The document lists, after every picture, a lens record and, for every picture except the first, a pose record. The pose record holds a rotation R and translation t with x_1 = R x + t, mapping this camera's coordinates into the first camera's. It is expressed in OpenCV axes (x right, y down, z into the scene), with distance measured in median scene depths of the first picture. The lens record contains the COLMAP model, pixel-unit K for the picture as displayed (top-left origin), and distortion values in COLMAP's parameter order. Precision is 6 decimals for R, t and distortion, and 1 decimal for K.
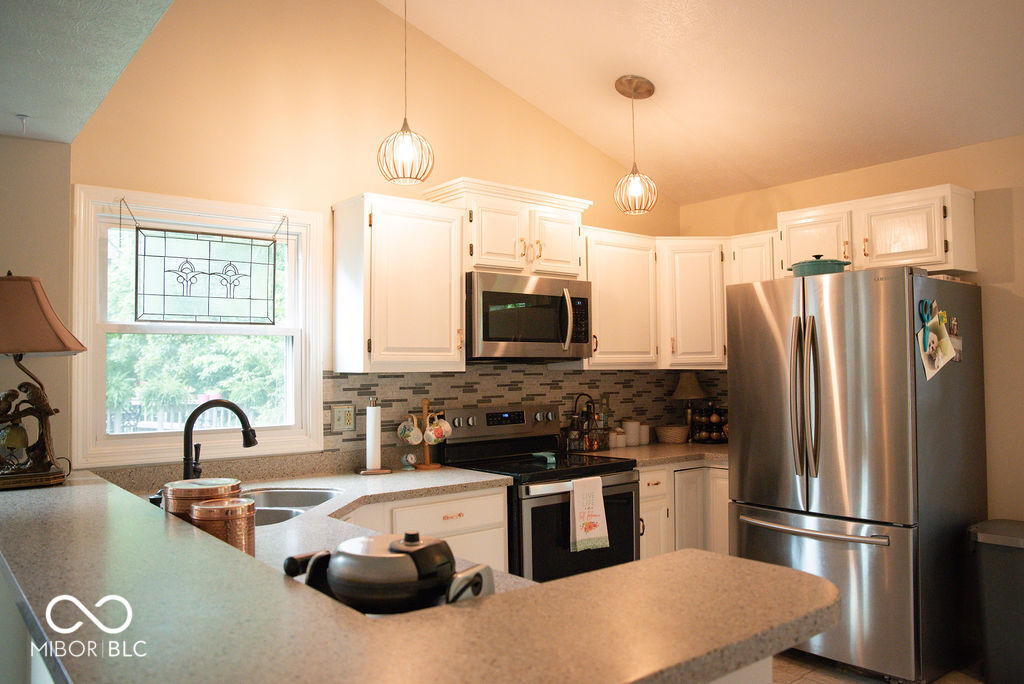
lens RADIAL K [[759.6, 0, 507.8], [0, 759.6, 343.2], [0, 0, 1]] dist [-0.073599, 0.009572]
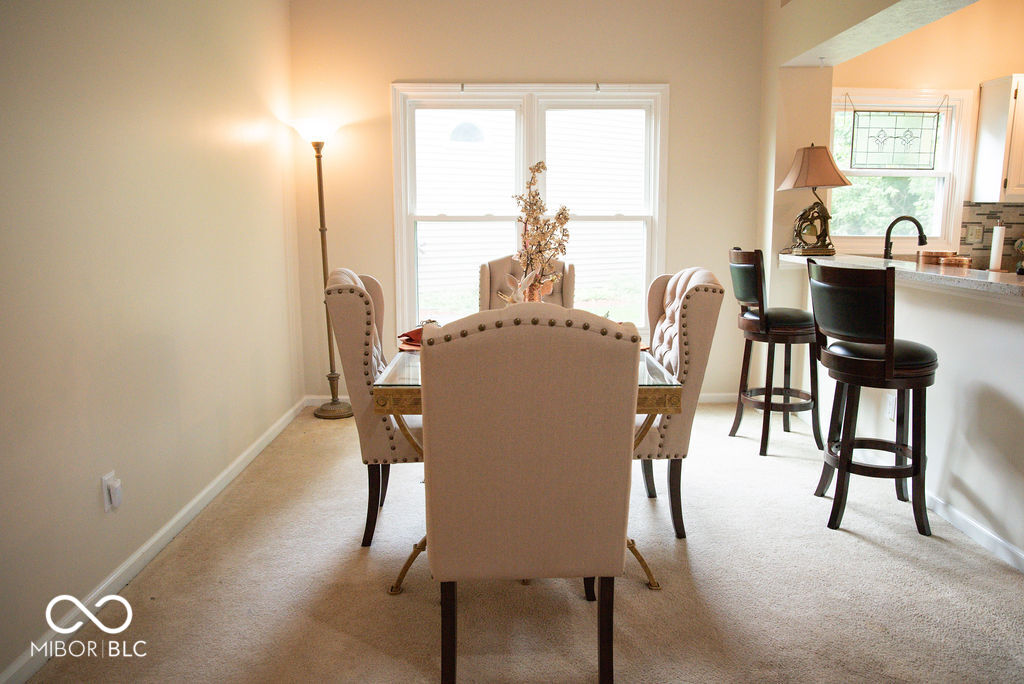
lens RADIAL K [[744.1, 0, 519.8], [0, 744.1, 340.1], [0, 0, 1]] dist [-0.113169, 0.087865]
pose [[0.790739, 0.115639, -0.601131, -0.052119], [0.011497, 0.979016, 0.203456, 0.006314], [0.612045, -0.167793, 0.772817, -0.666995]]
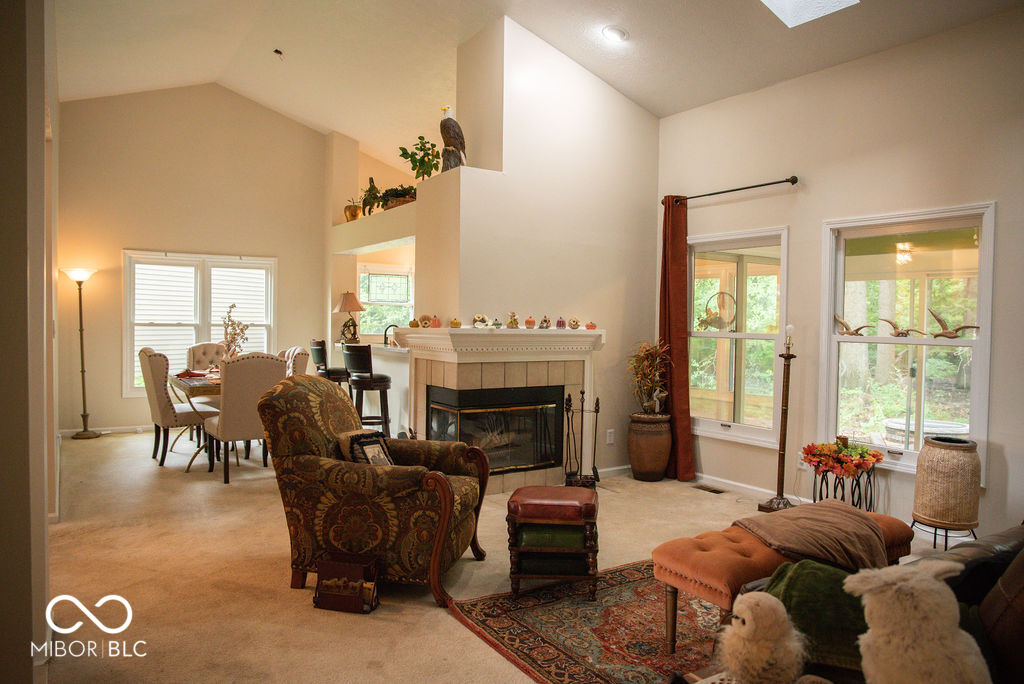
lens RADIAL K [[707.2, 0, 512.0], [0, 707.2, 342.0], [0, 0, 1]] dist [-0.110070, 0.083760]
pose [[0.994369, 0.032627, -0.100826, 0.417632], [-0.025975, 0.997441, 0.066606, -0.065166], [0.102741, -0.063612, 0.992672, -1.841321]]
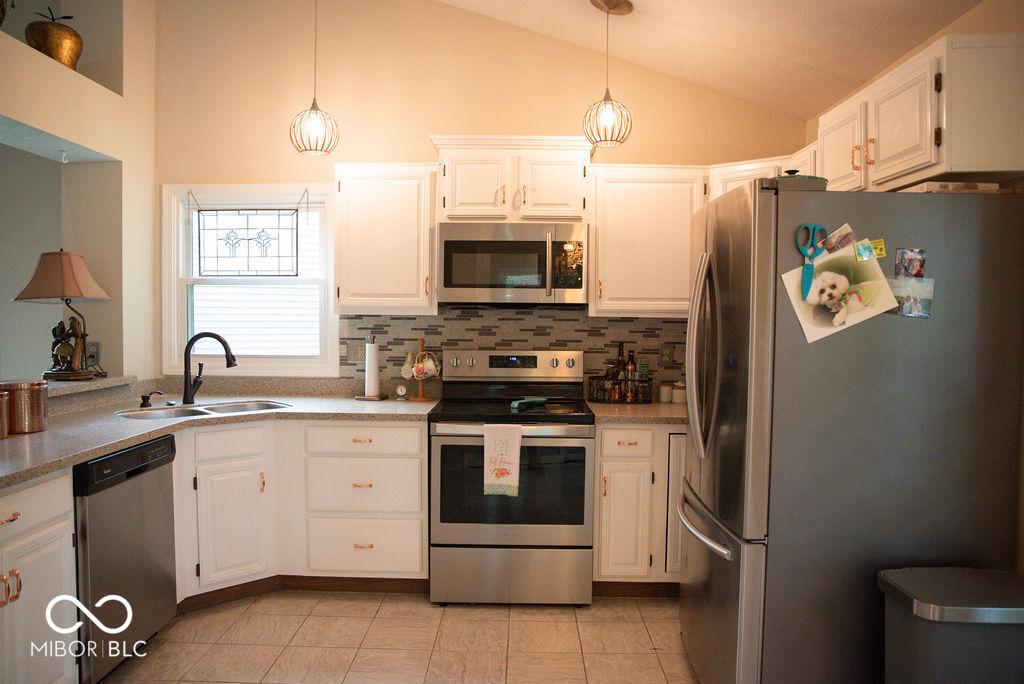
lens RADIAL K [[714.3, 0, 512.0], [0, 714.3, 342.0], [0, 0, 1]] dist [-0.105965, 0.078828]
pose [[0.767072, 0.043848, -0.640061, 0.709232], [0.005065, 0.997217, 0.074386, -0.000173], [0.641541, -0.060301, 0.764715, 0.296118]]
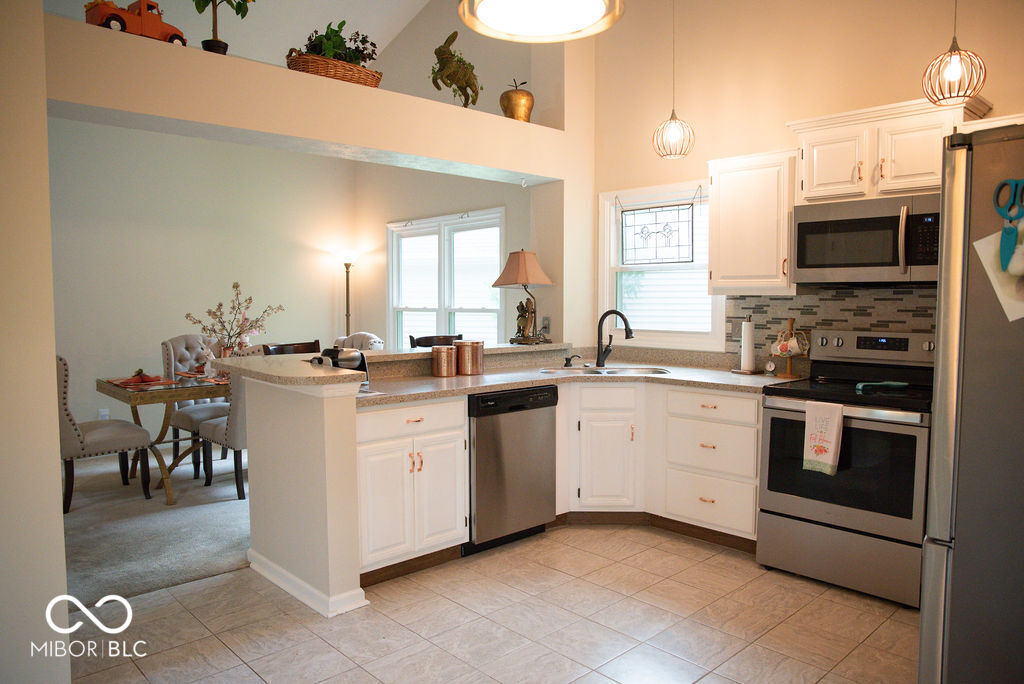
lens RADIAL K [[707.2, 0, 512.0], [0, 707.2, 342.0], [0, 0, 1]] dist [-0.110070, 0.083760]
pose [[0.072305, 0.076257, -0.994463, 0.984147], [0.036707, 0.996194, 0.079058, 0.009348], [0.996707, -0.042220, 0.069231, 0.525628]]
